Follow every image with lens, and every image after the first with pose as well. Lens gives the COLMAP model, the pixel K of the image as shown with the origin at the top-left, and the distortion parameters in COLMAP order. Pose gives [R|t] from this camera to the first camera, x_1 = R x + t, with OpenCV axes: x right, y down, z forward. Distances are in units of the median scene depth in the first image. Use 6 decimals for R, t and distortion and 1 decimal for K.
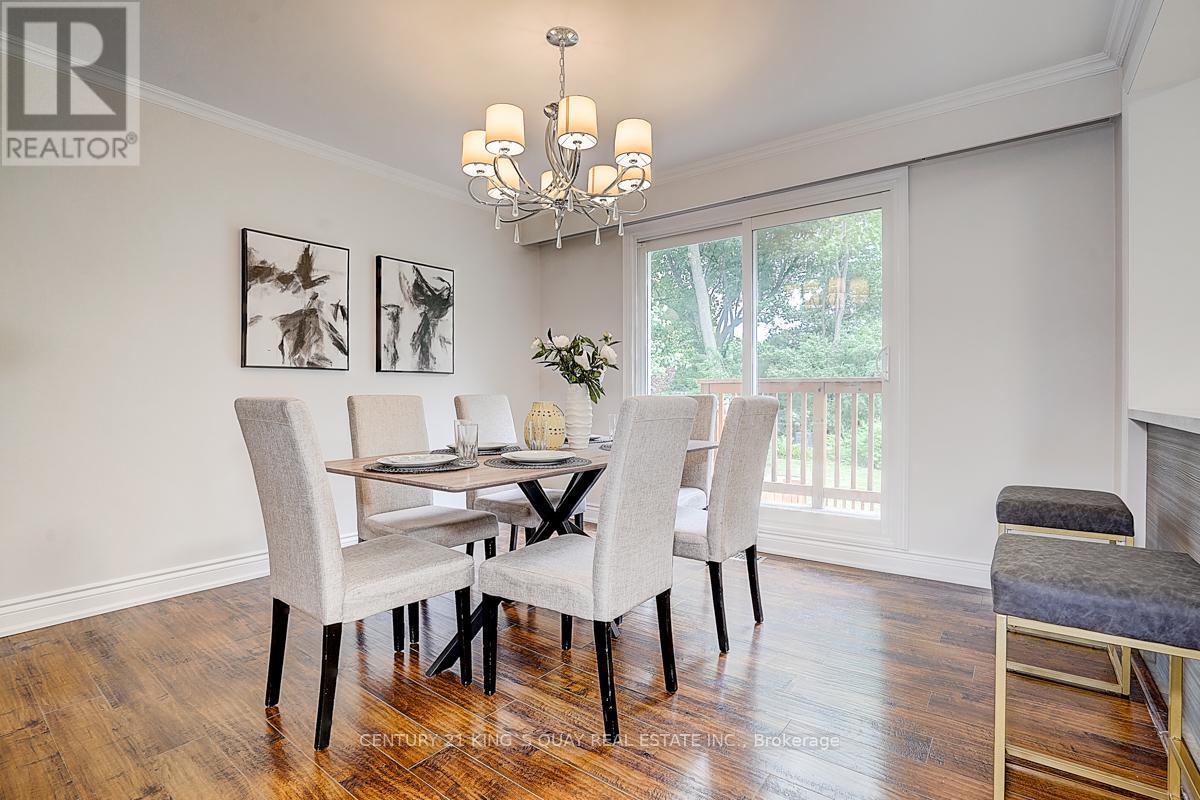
lens RADIAL K [[564.8, 0, 611.9], [0, 564.8, 399.3], [0, 0, 1]] dist [-0.051564, 0.017045]
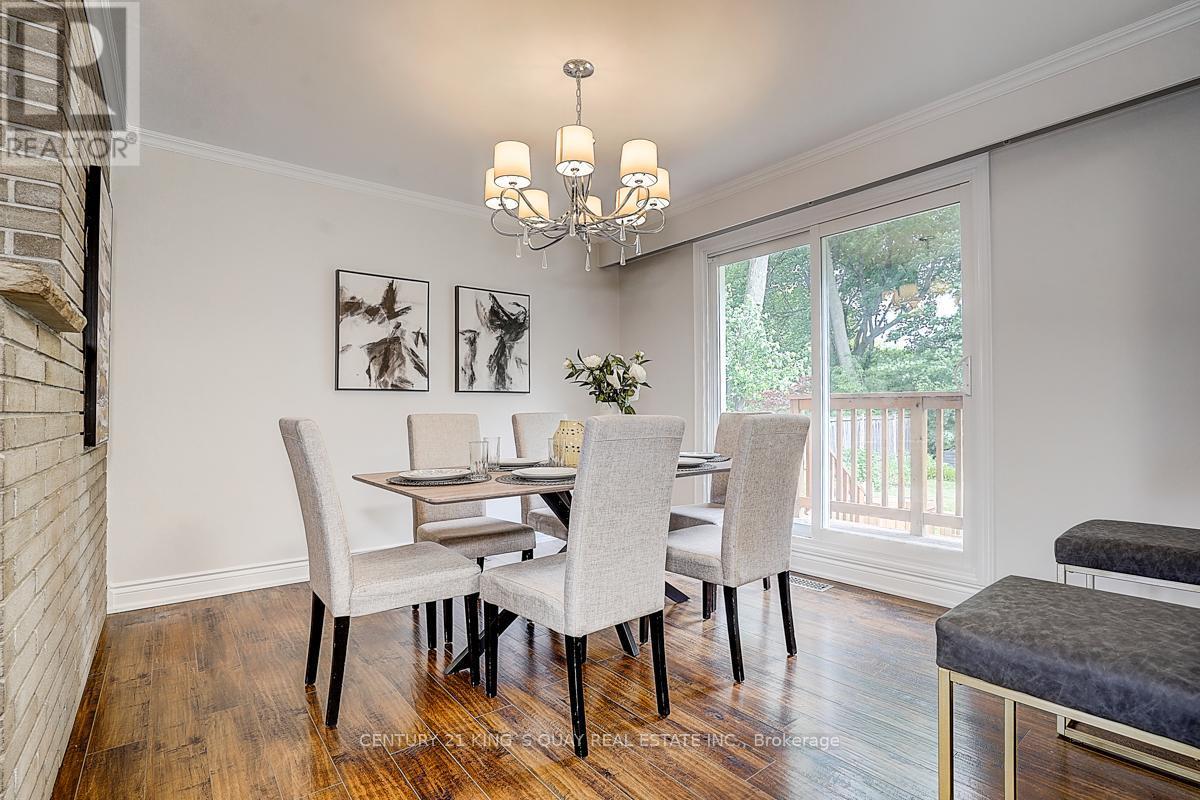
lens RADIAL K [[564.8, 0, 617.6], [0, 564.8, 406.7], [0, 0, 1]] dist [-0.051564, 0.017045]
pose [[0.971284, -0.006417, -0.237836, 0.175789], [0.002841, 0.999878, -0.015375, -0.003561], [0.237905, 0.014258, 0.971184, 0.012483]]
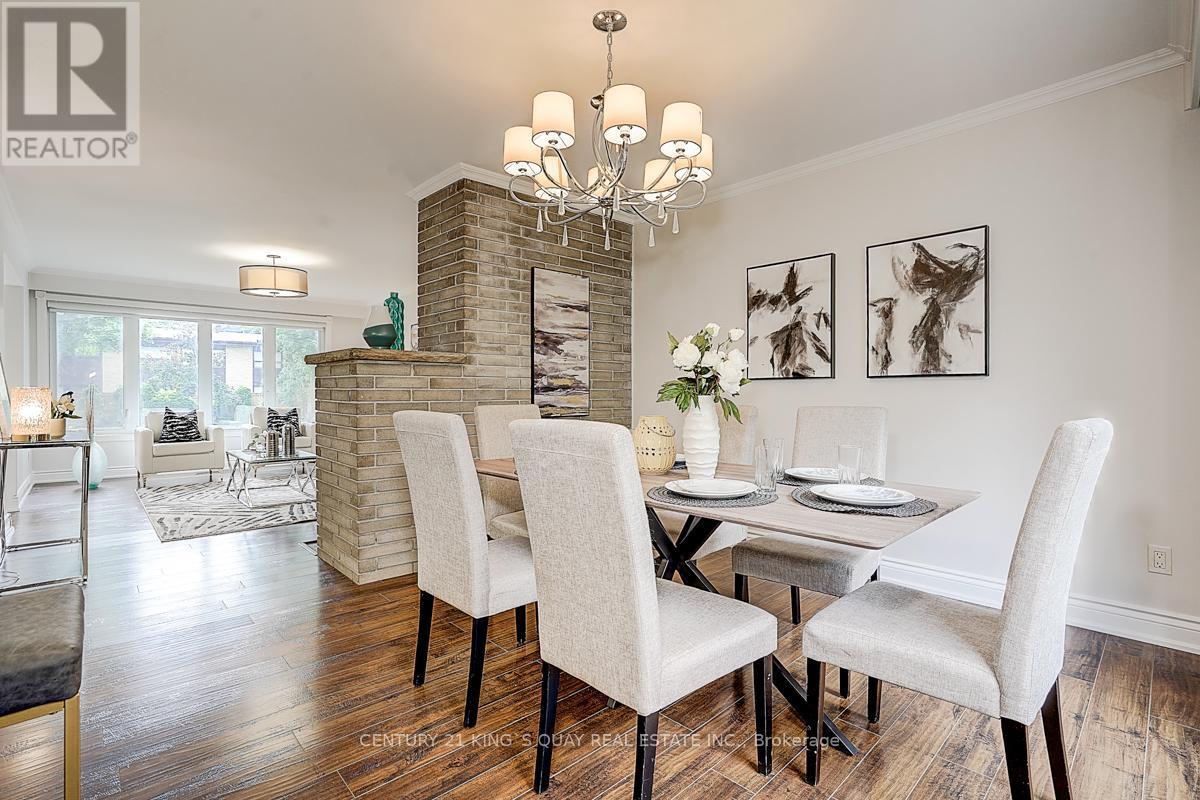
lens RADIAL K [[564.8, 0, 591.1], [0, 564.8, 401.2], [0, 0, 1]] dist [-0.051564, 0.017045]
pose [[-0.170414, -0.004151, -0.985364, 0.627004], [-0.025025, 0.999687, 0.000117, -0.002034], [0.985055, 0.024678, -0.170464, 0.857825]]
